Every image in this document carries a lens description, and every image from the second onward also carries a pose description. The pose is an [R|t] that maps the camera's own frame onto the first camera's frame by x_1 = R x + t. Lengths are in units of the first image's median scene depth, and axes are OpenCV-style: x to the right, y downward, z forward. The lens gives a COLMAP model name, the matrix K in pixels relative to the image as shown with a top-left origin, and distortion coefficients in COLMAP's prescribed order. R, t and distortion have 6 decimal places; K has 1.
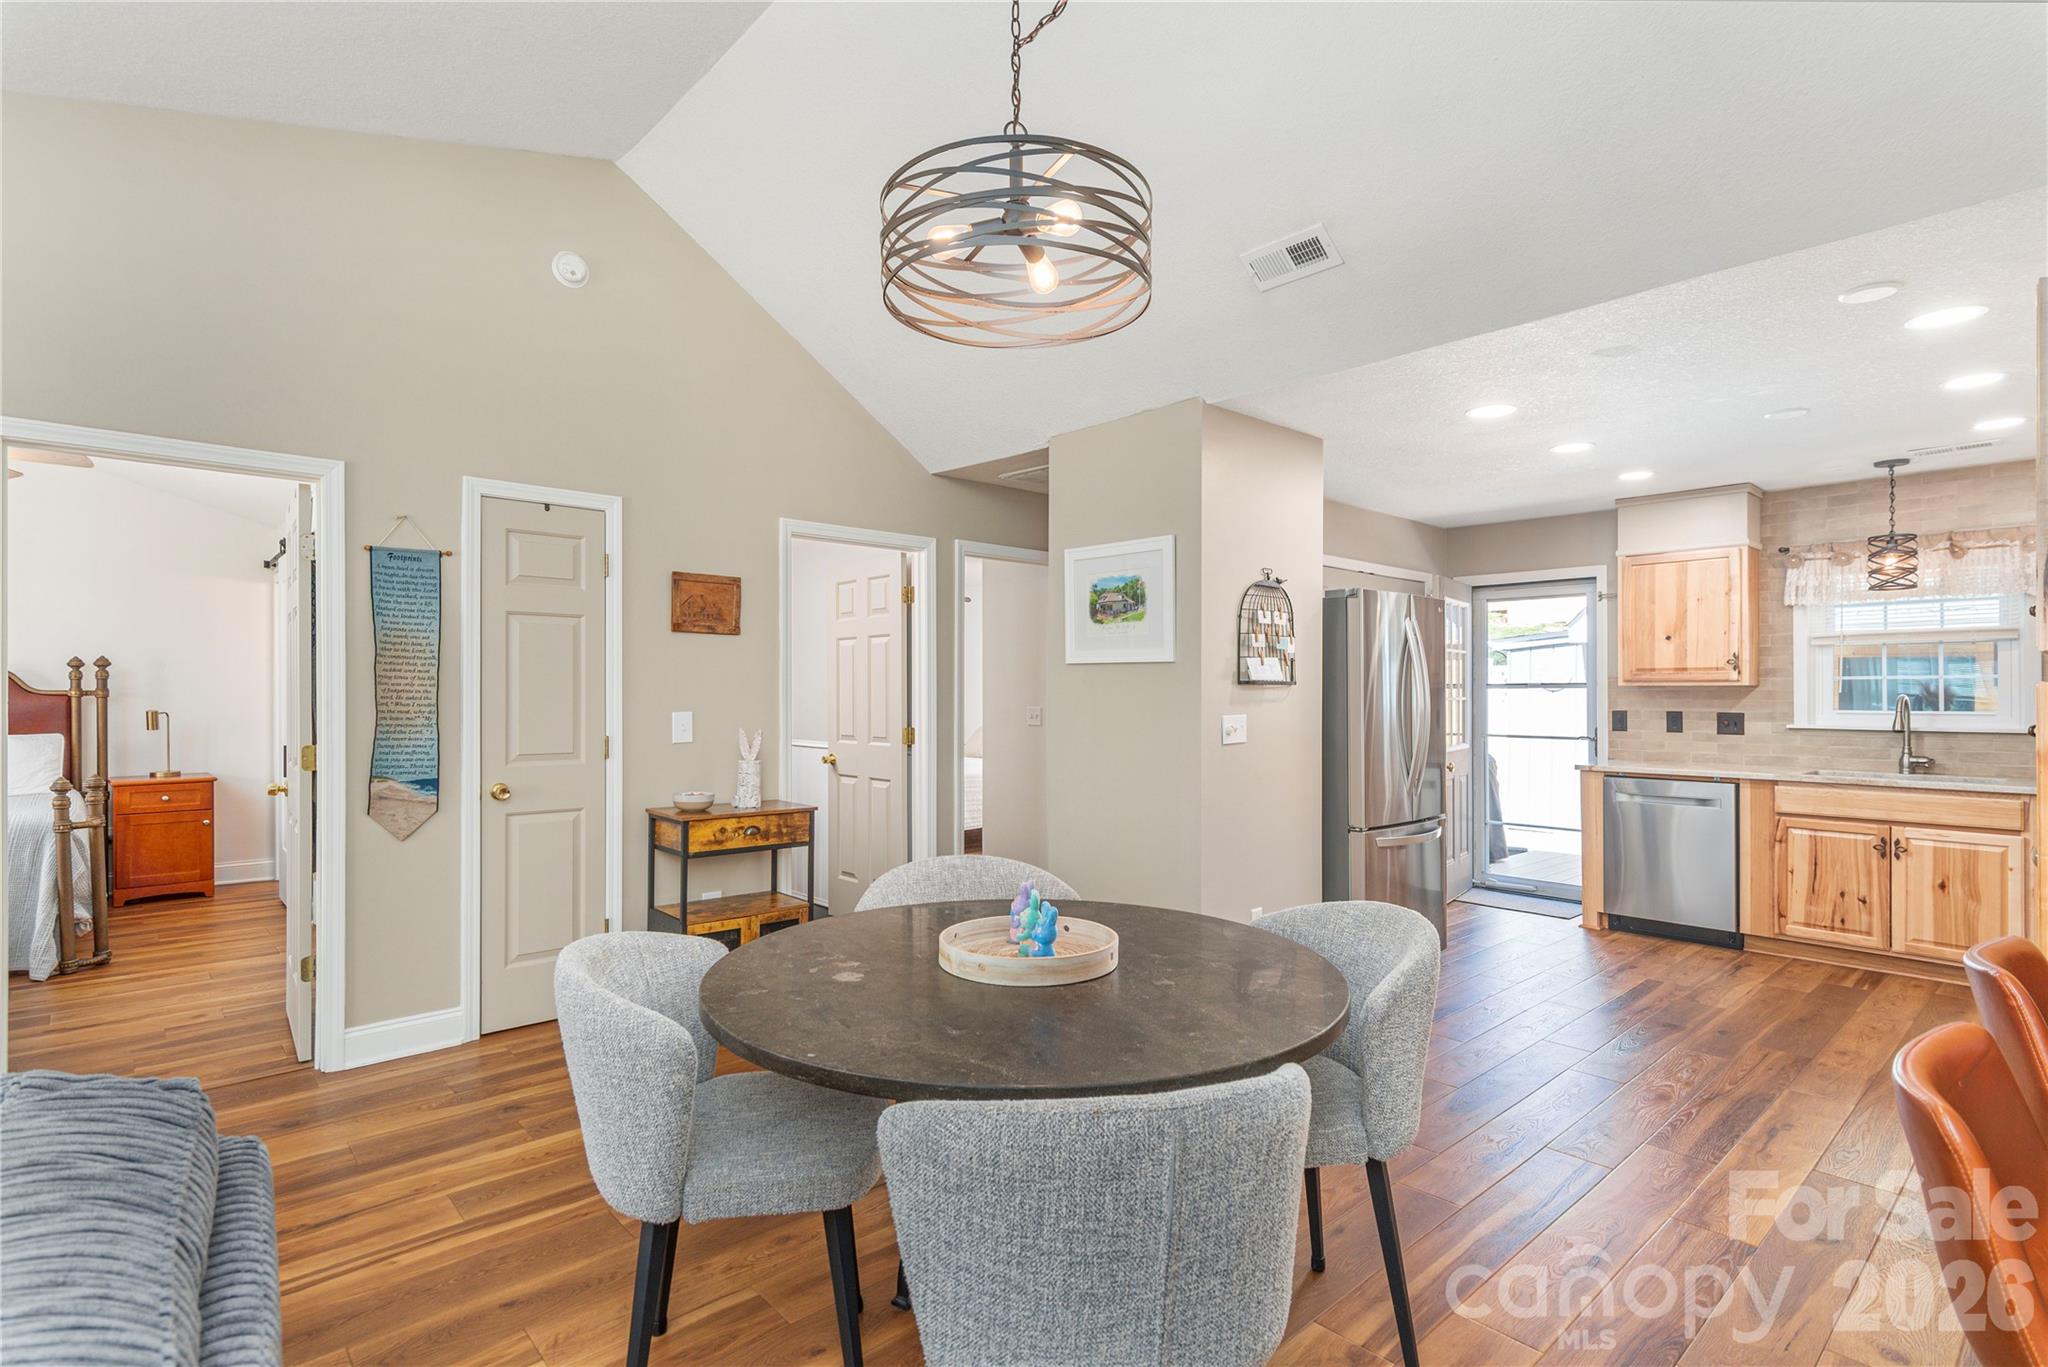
lens RADIAL K [[988.3, 0, 1011.5], [0, 988.3, 686.7], [0, 0, 1]] dist [0.020022, -0.002001]
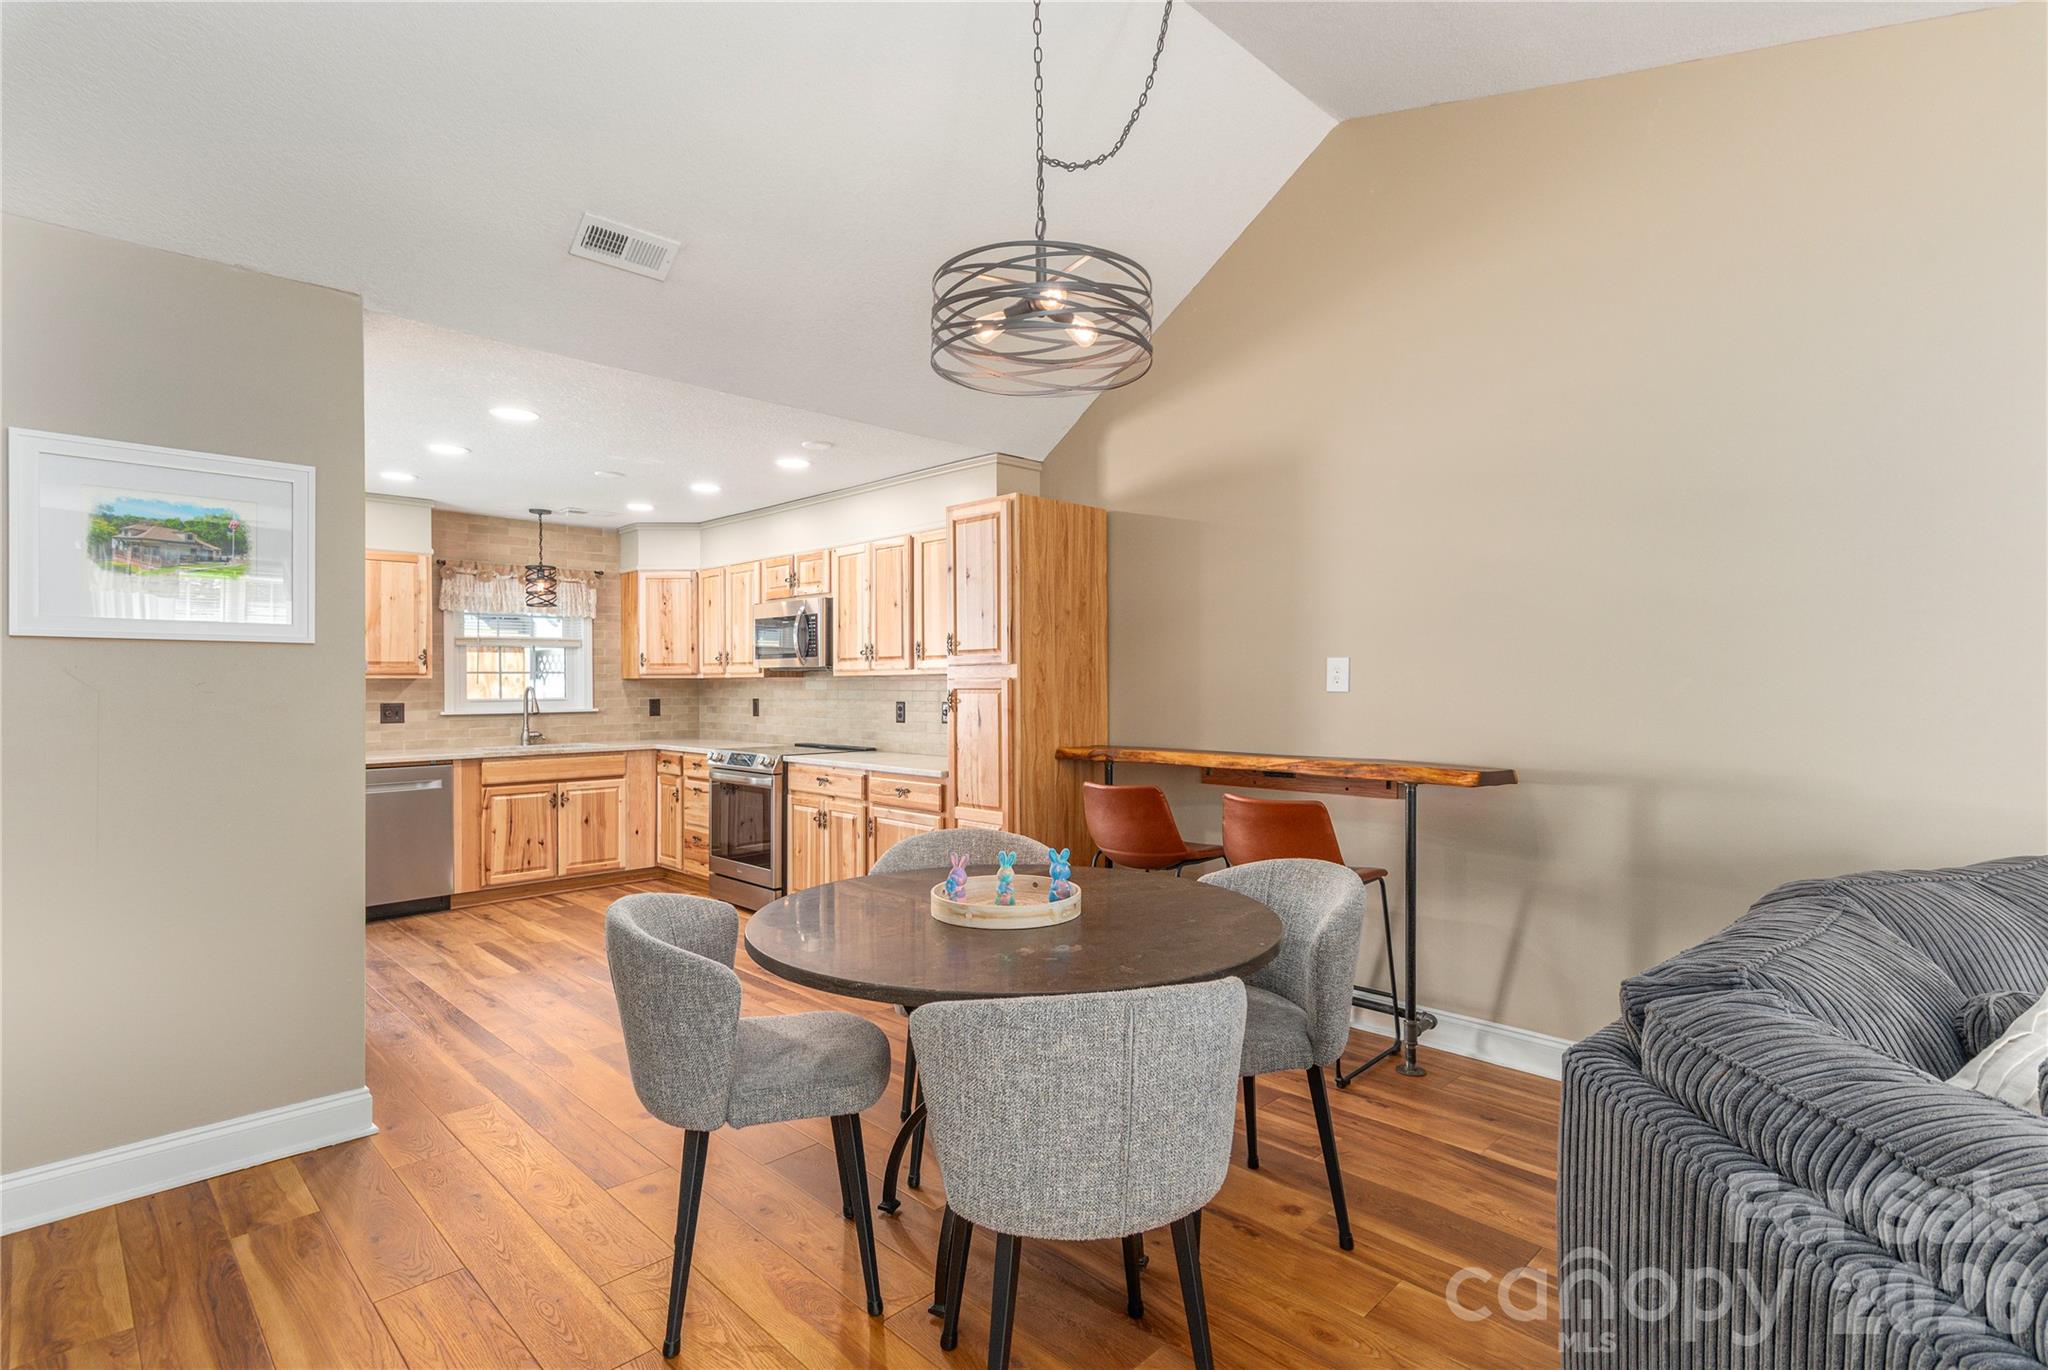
lens RADIAL K [[988.3, 0, 1037.9], [0, 988.3, 688.1], [0, 0, 1]] dist [0.020022, -0.002001]
pose [[-0.059735, -0.007035, 0.998189, -0.463510], [-0.002461, 0.999973, 0.006900, 0.000097], [-0.998211, -0.002044, -0.059750, 0.409987]]
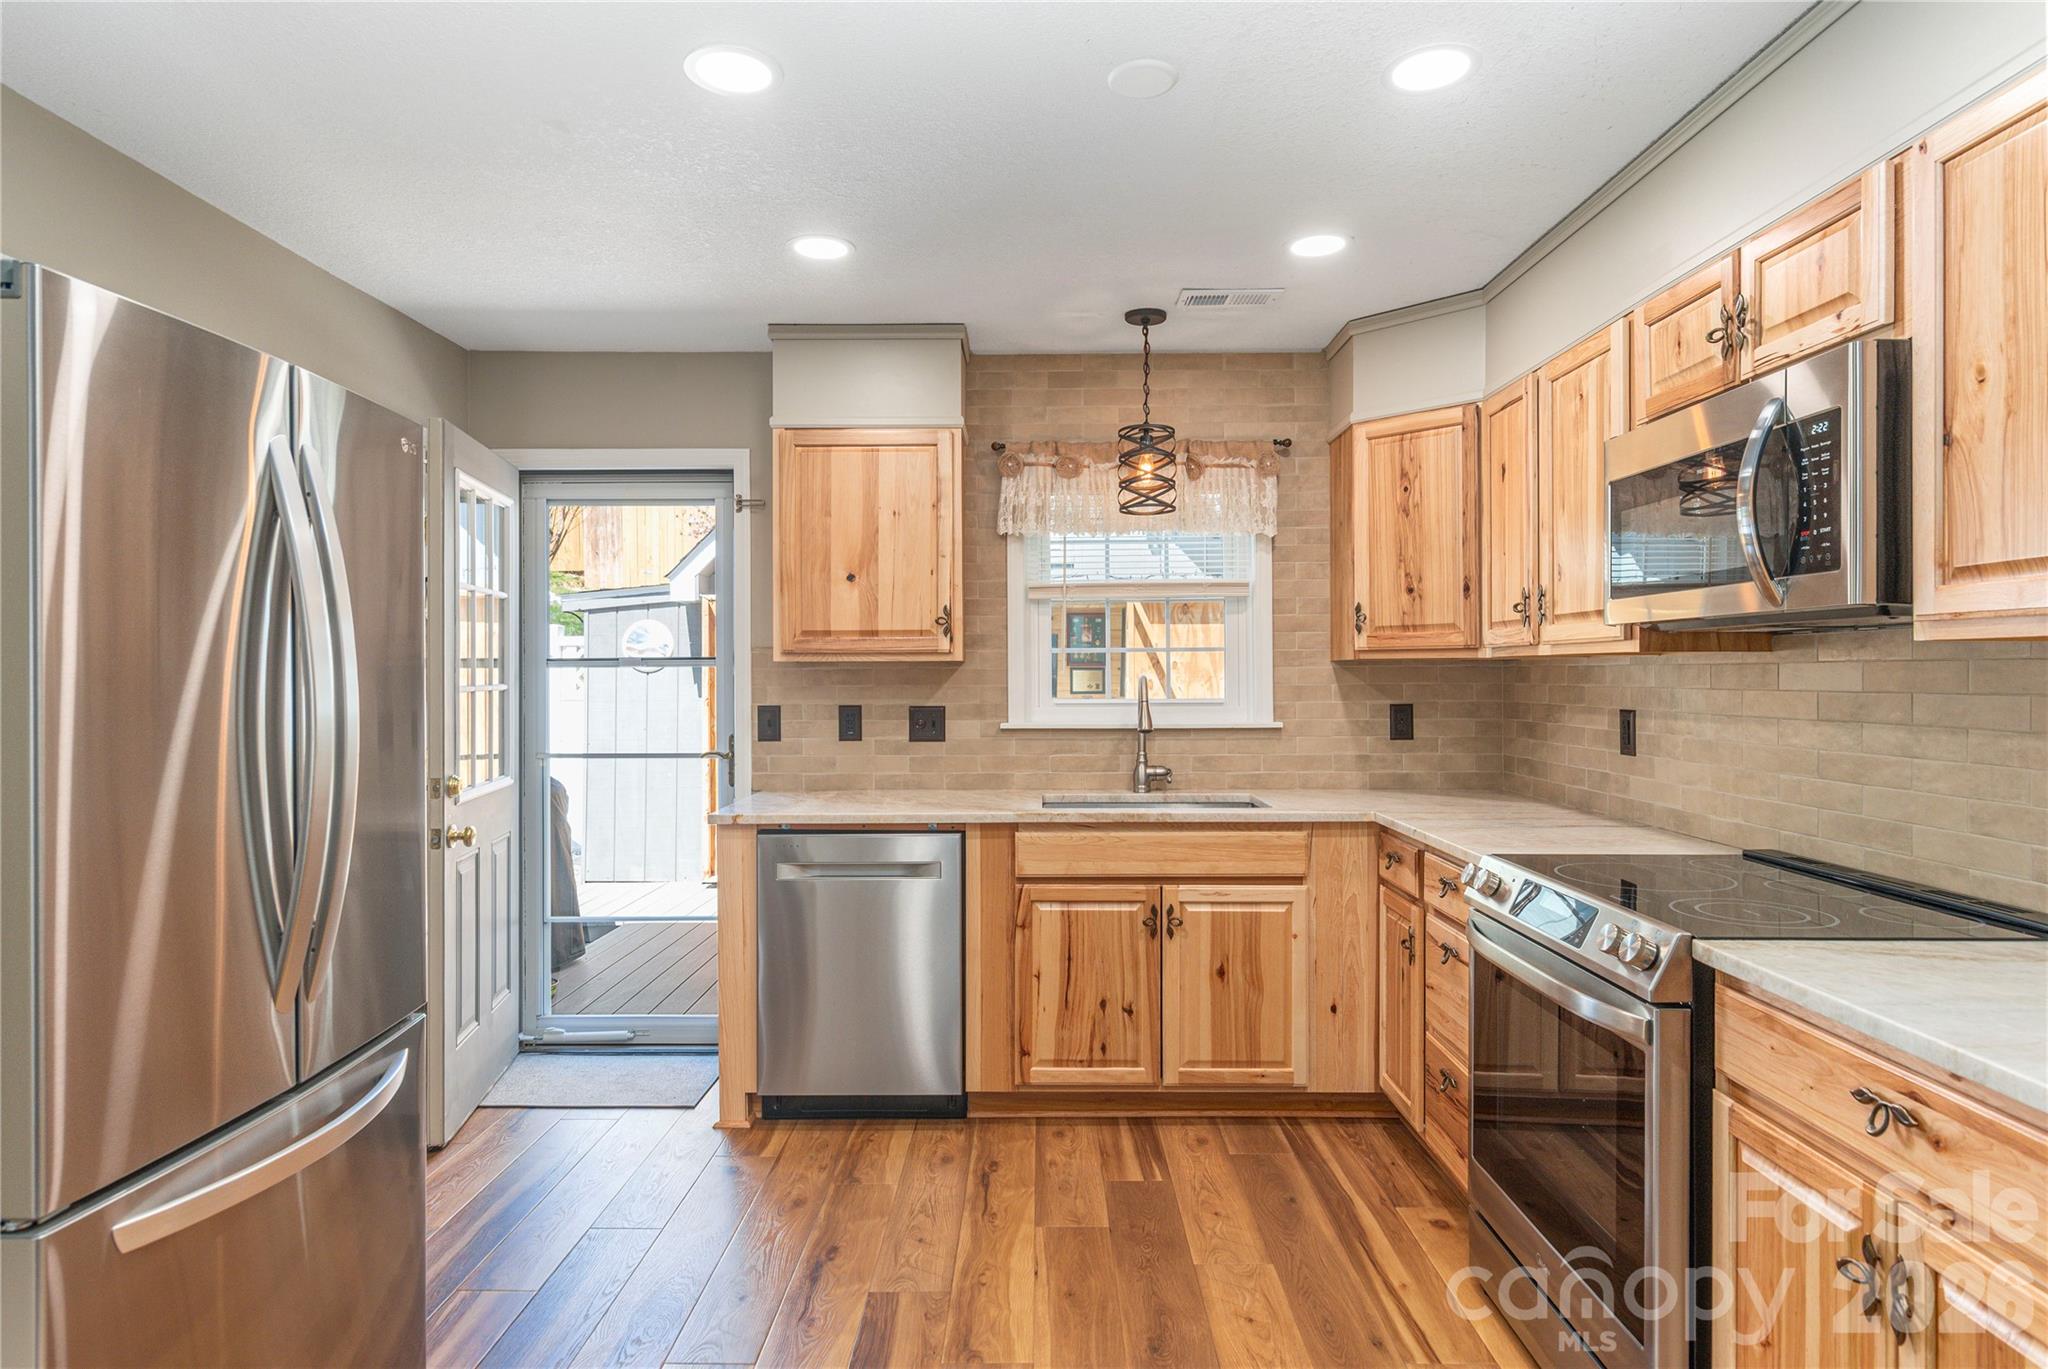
lens RADIAL K [[1147.6, 0, 1022.5], [0, 1147.6, 664.6], [0, 0, 1]] dist [-0.003488, 0.000189]
pose [[0.676239, 0.001410, 0.736681, 0.272825], [0.000538, 0.999997, -0.002408, 0.002563], [-0.736682, 0.002025, 0.676236, 0.544753]]
